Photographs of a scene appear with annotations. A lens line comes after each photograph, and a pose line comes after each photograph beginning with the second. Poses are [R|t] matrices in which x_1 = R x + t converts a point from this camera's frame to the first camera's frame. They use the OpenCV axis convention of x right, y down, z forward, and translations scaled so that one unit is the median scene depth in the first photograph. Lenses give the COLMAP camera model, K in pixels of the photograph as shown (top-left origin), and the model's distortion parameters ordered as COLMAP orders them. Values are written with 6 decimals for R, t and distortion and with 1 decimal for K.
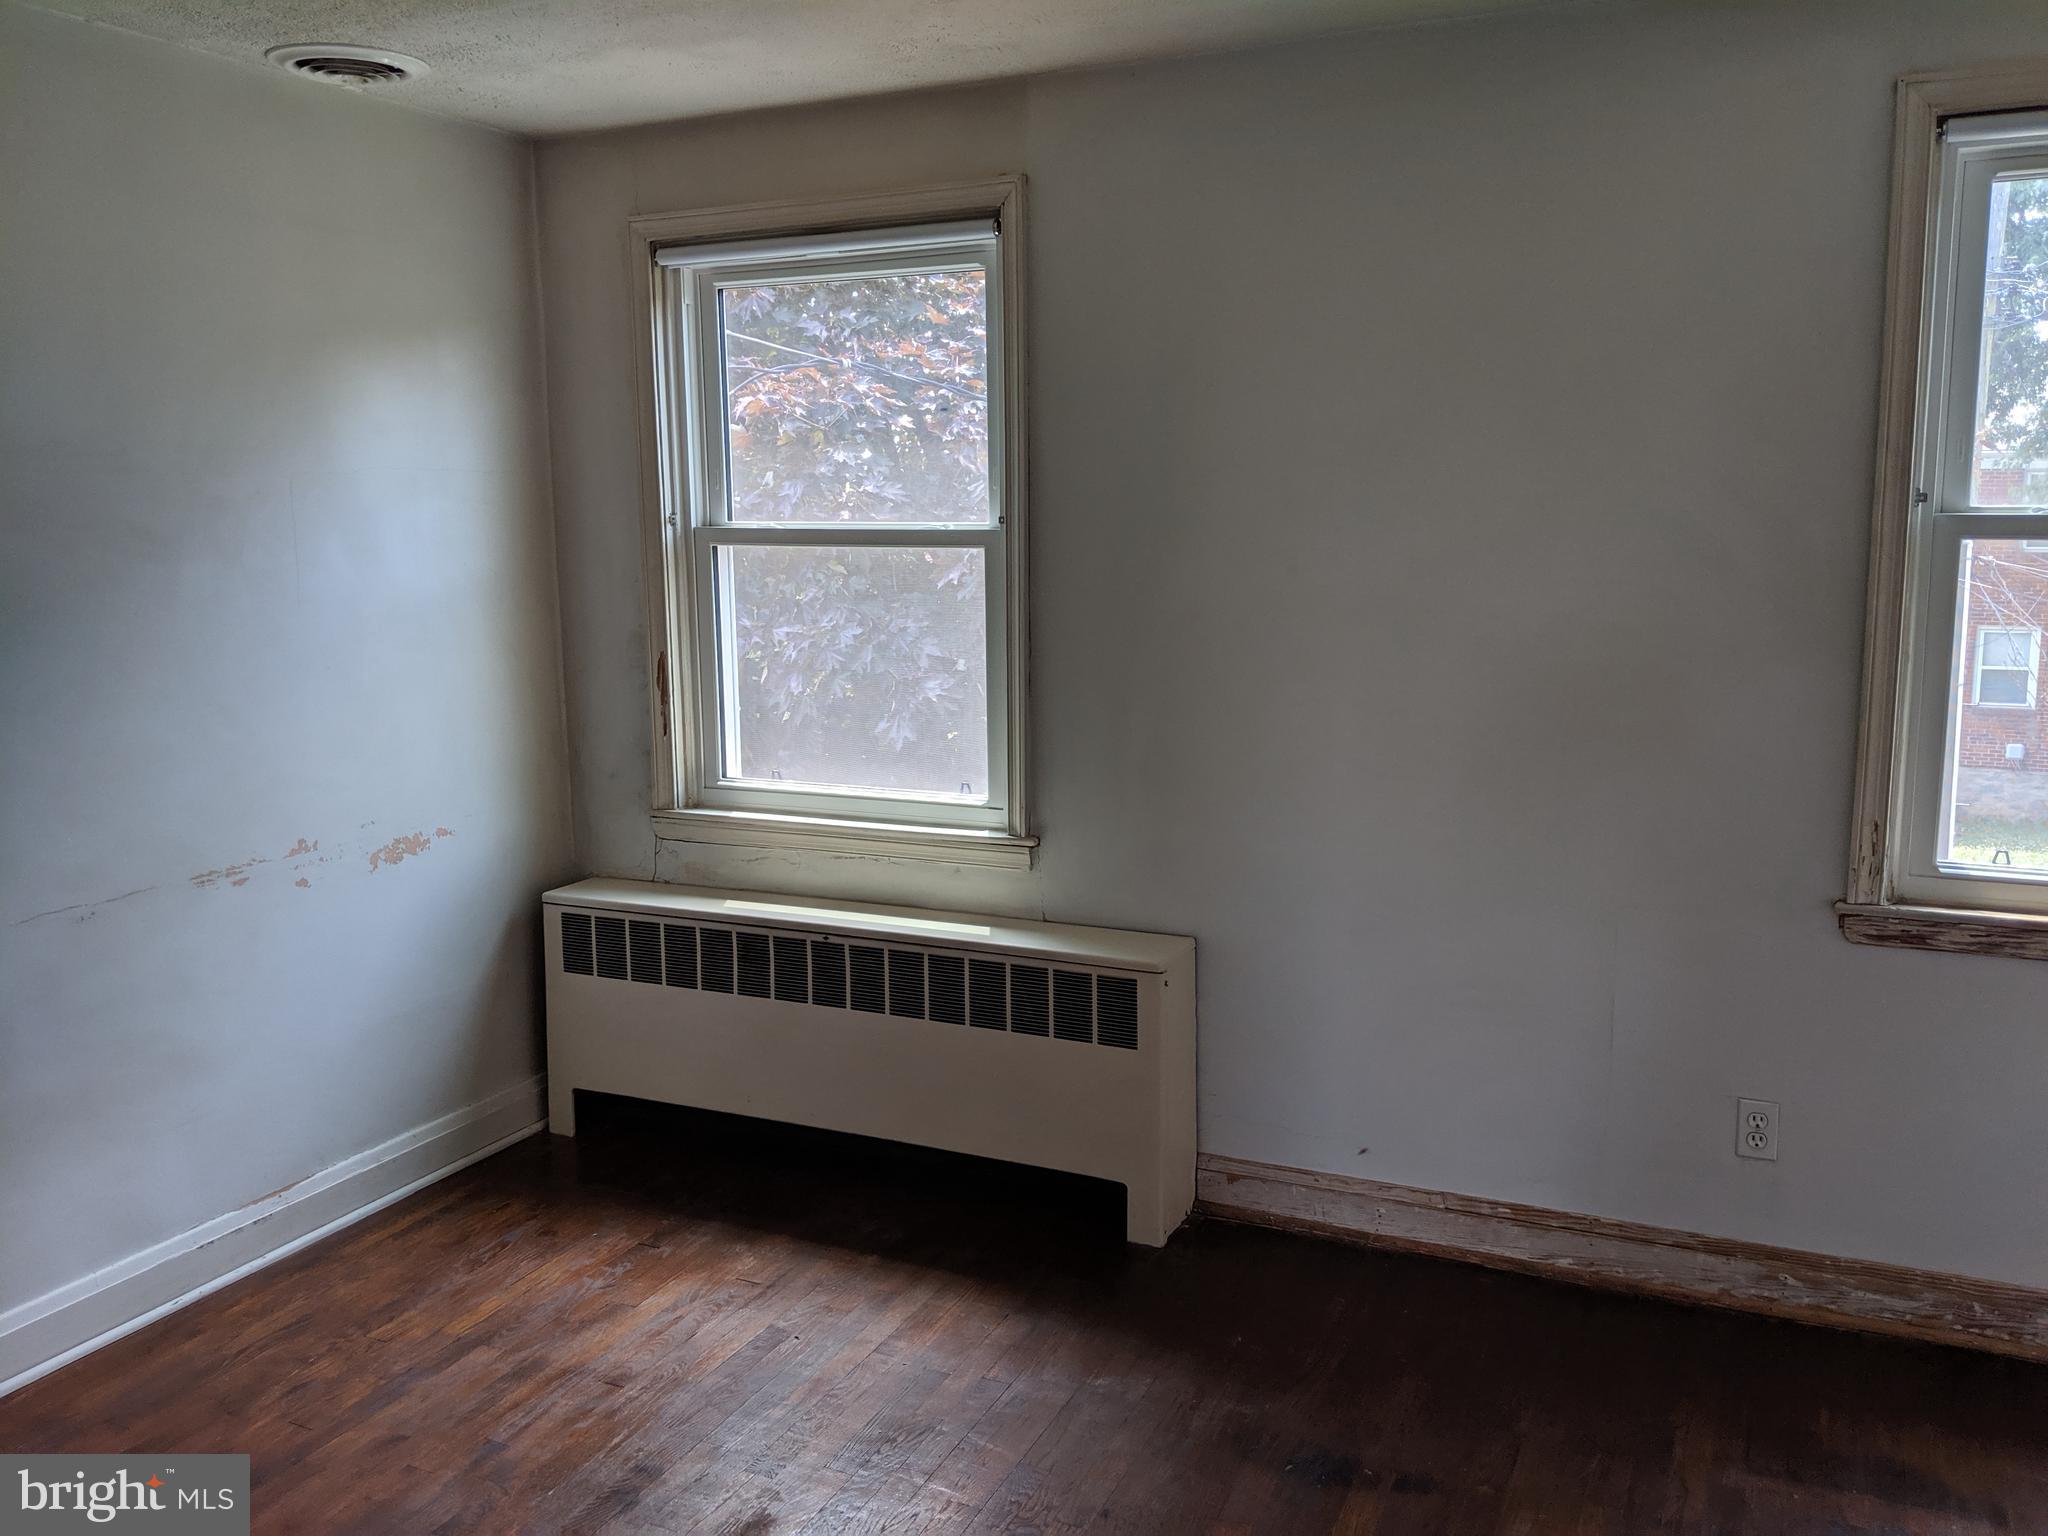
lens RADIAL K [[1642.2, 0, 1037.4], [0, 1642.2, 752.4], [0, 0, 1]] dist [0.063439, -0.129171]
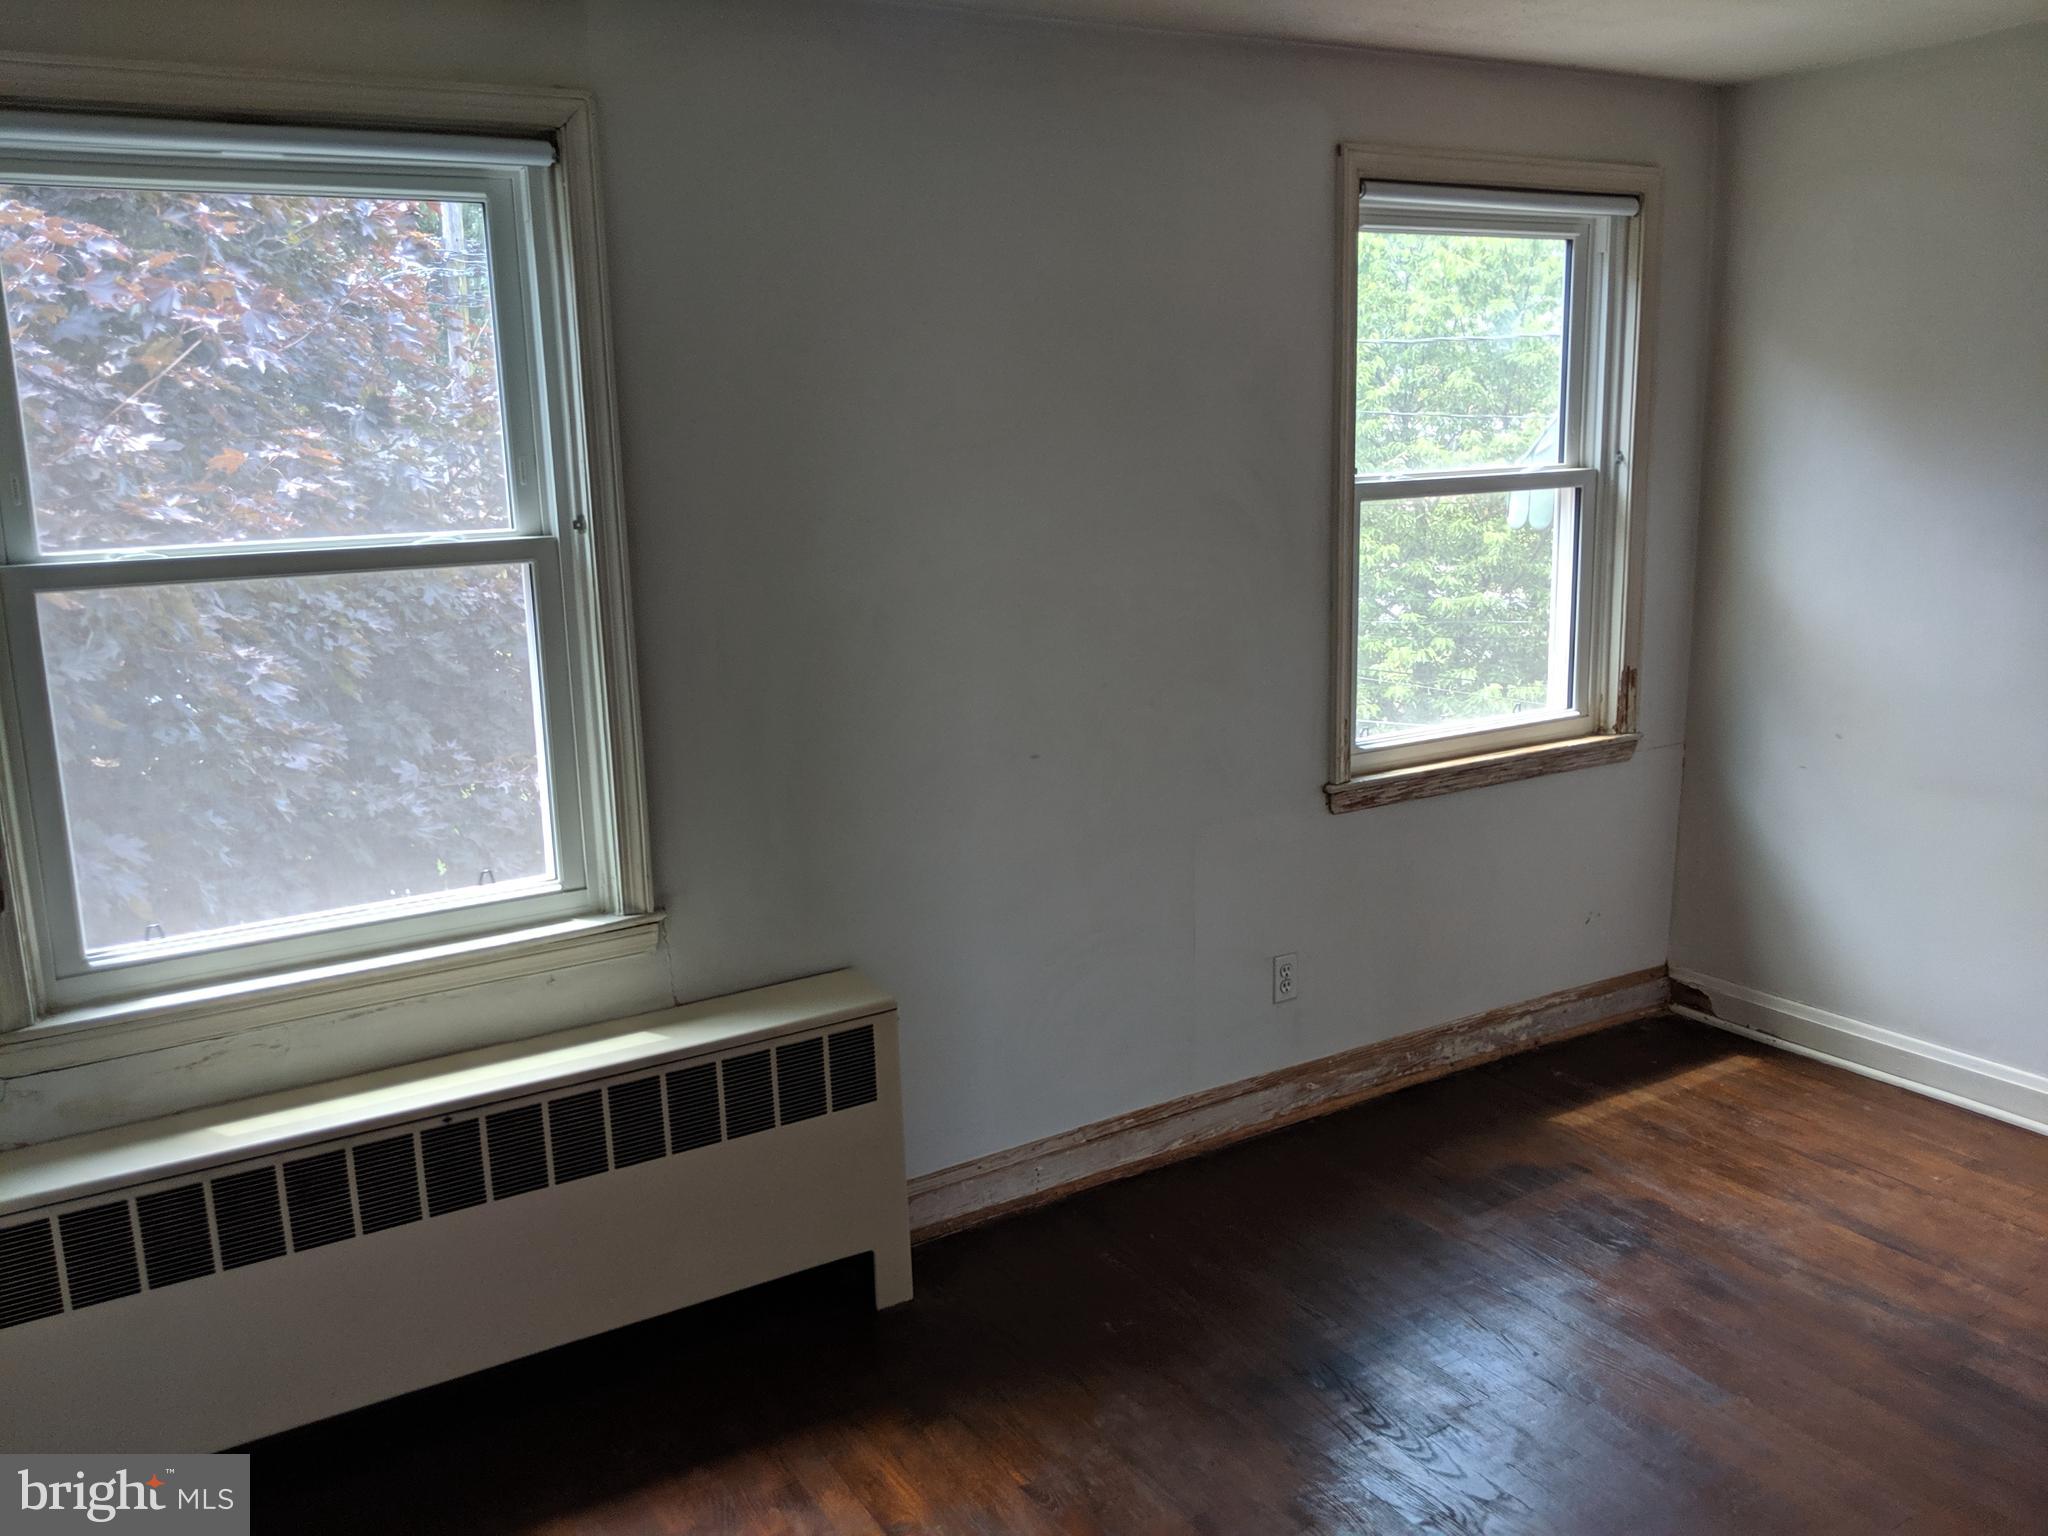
lens RADIAL K [[1642.2, 0, 1030.7], [0, 1642.2, 751.2], [0, 0, 1]] dist [0.063439, -0.129171]
pose [[0.550037, -0.169040, 0.817854, -0.610548], [0.148095, 0.983523, 0.103683, -0.091667], [-0.821905, 0.064091, 0.566008, 0.406636]]
